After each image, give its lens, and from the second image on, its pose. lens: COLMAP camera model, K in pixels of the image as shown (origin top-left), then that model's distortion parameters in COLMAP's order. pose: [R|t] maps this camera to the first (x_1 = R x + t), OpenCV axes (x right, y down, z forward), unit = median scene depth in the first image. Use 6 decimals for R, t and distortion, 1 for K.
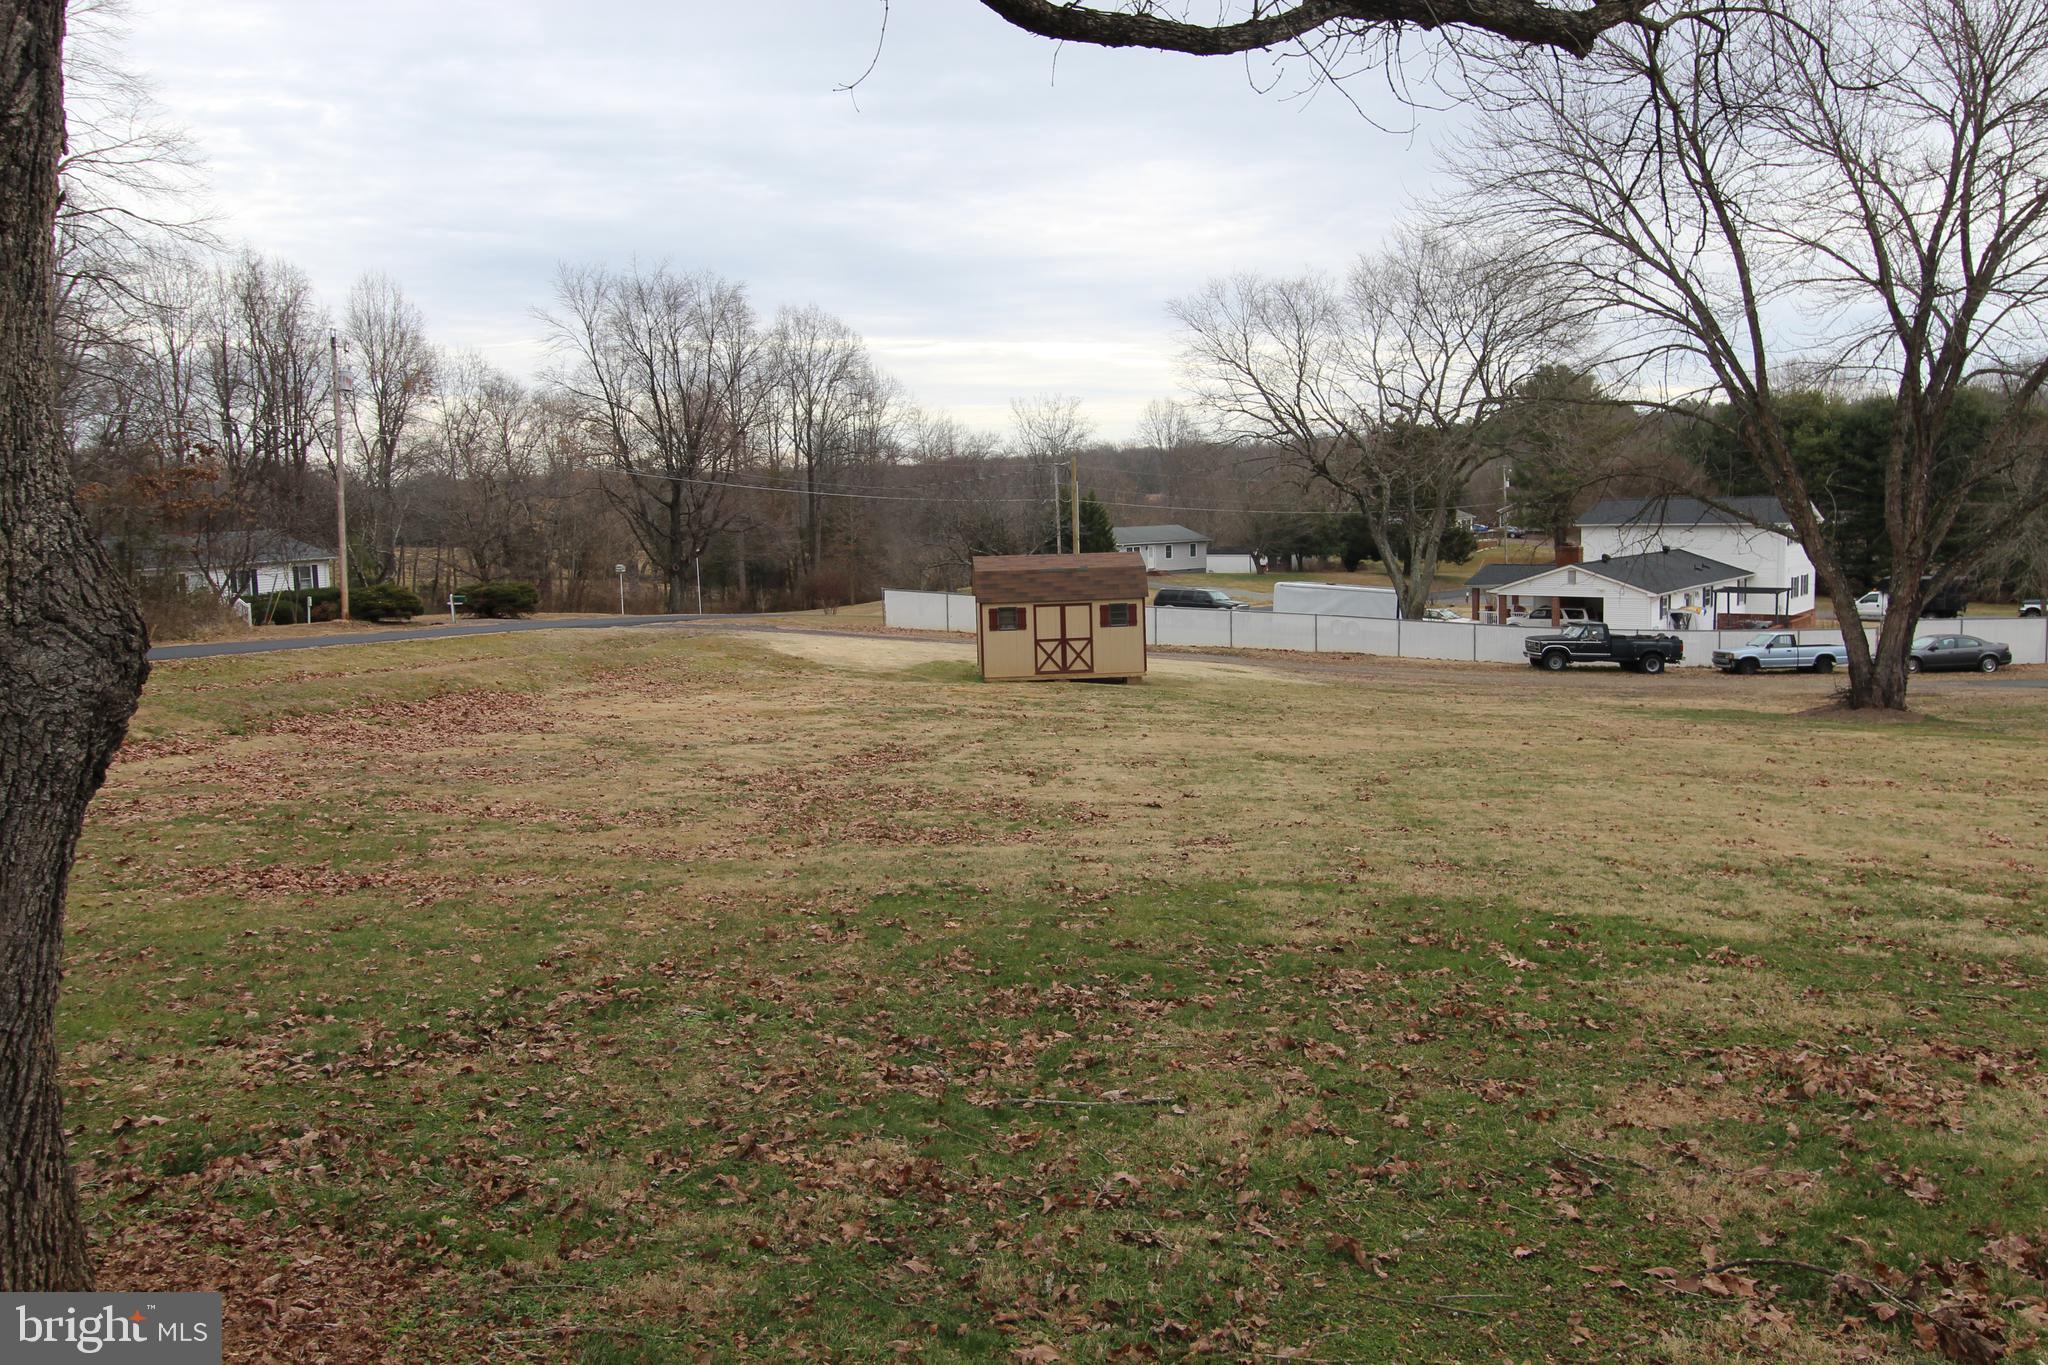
lens RADIAL K [[1606.3, 0, 1040.4], [0, 1606.3, 667.6], [0, 0, 1]] dist [0.012607, -0.010722]
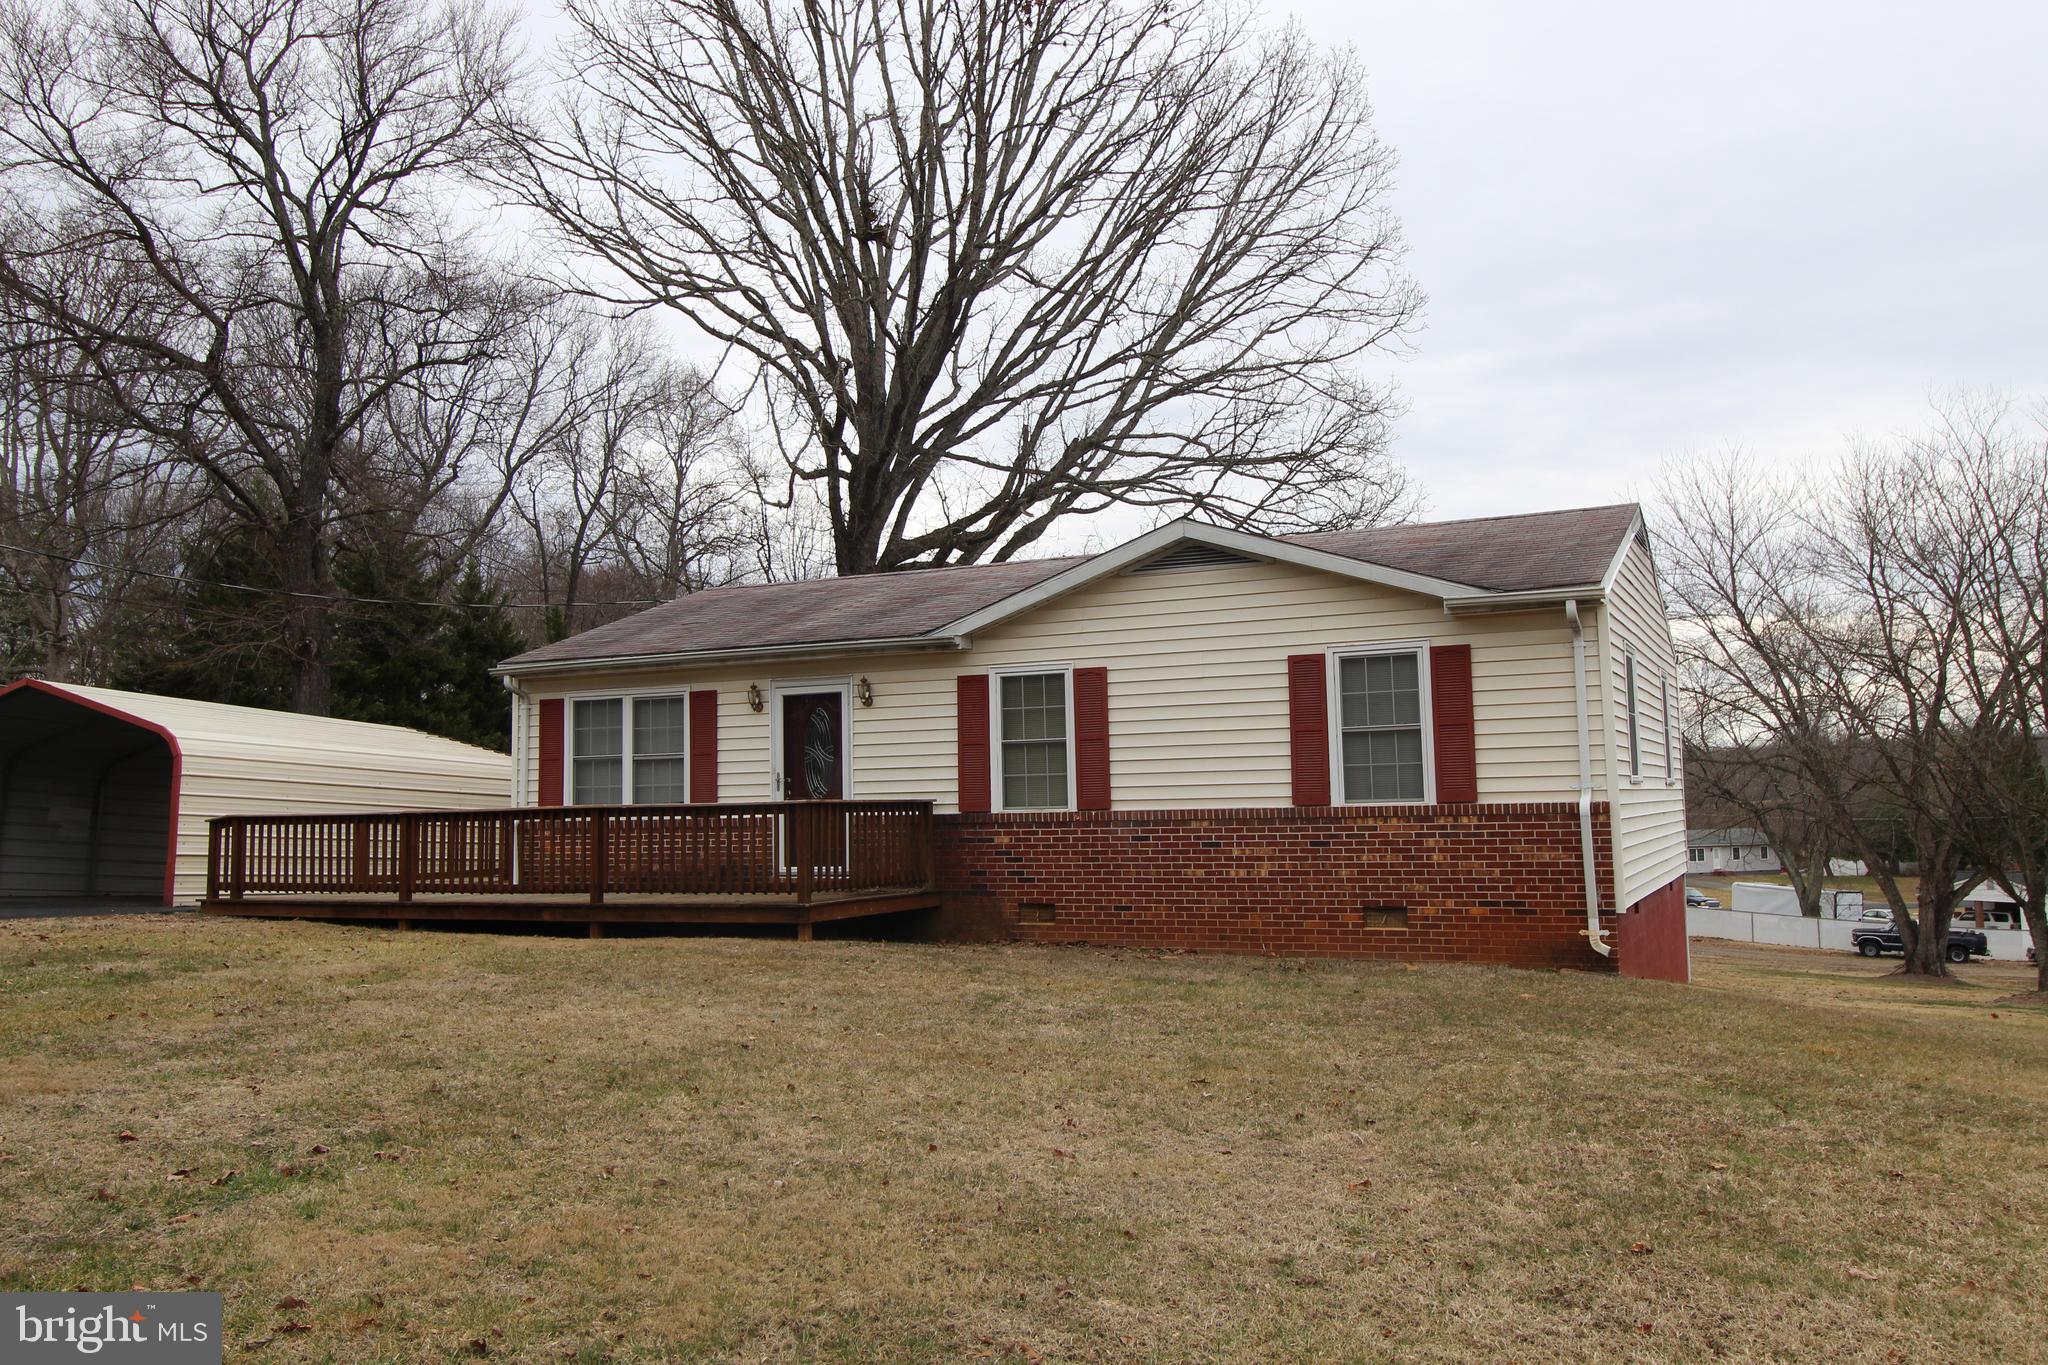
lens RADIAL K [[1606.3, 0, 1038.2], [0, 1606.3, 671.8], [0, 0, 1]] dist [0.012607, -0.010722]
pose [[0.911888, -0.028011, -0.409481, 0.388692], [-0.045197, 0.984748, -0.168013, 0.036431], [0.407942, 0.171717, 0.896714, -0.655075]]
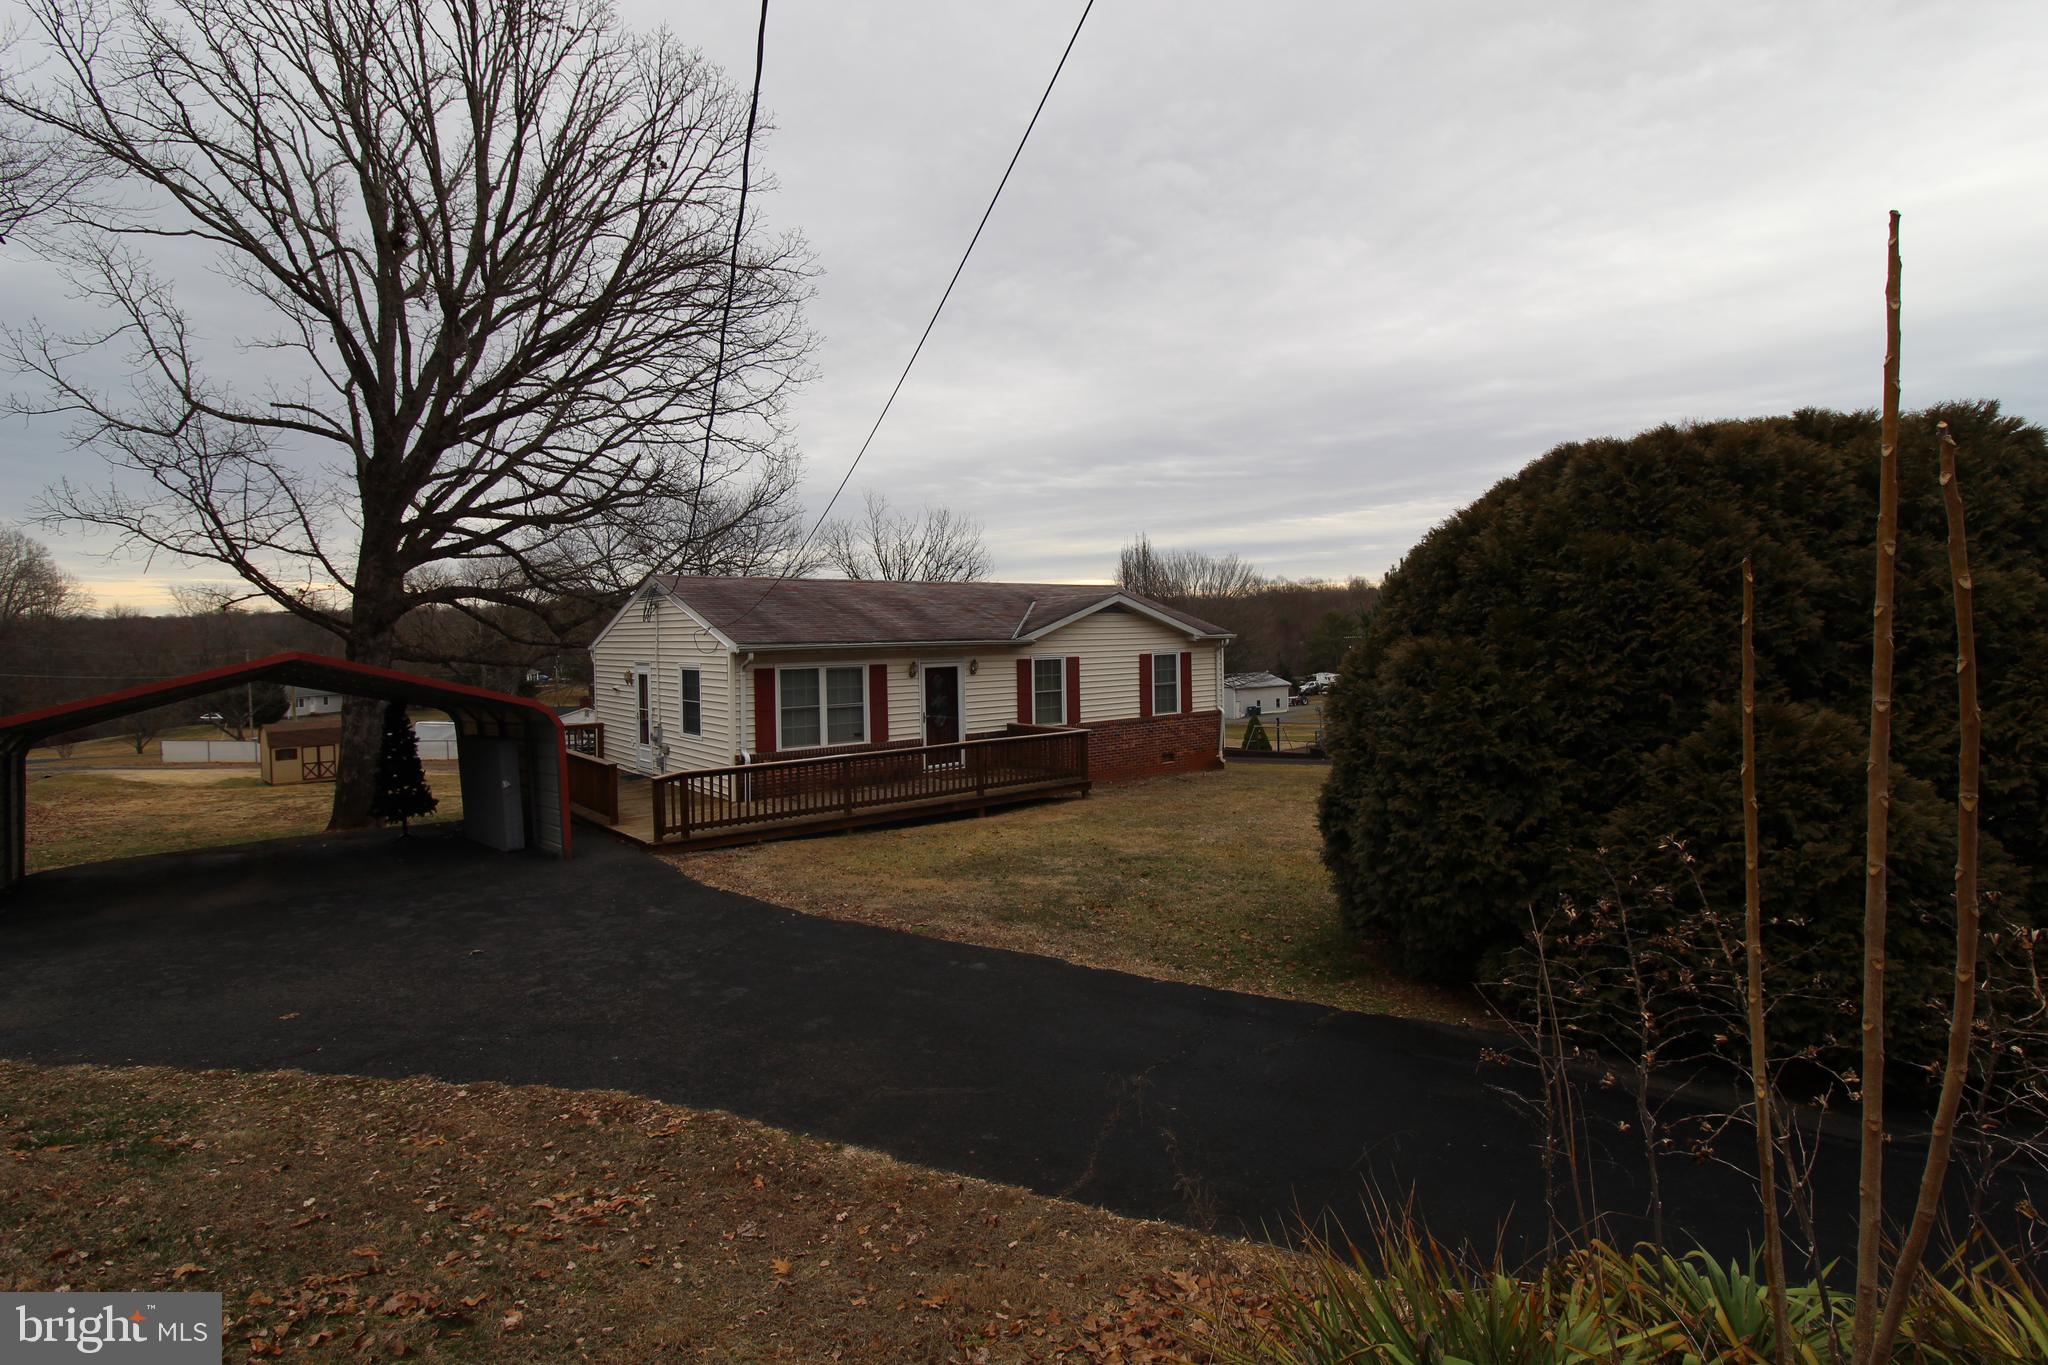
lens RADIAL K [[1017.8, 0, 1044.2], [0, 1017.8, 667.0], [0, 0, 1]] dist [-0.006144, -0.002909]
pose [[0.752249, -0.011746, 0.658775, -0.160161], [0.067998, 0.995886, -0.059889, 0.002523], [-0.655361, 0.089847, 0.749953, -0.688705]]
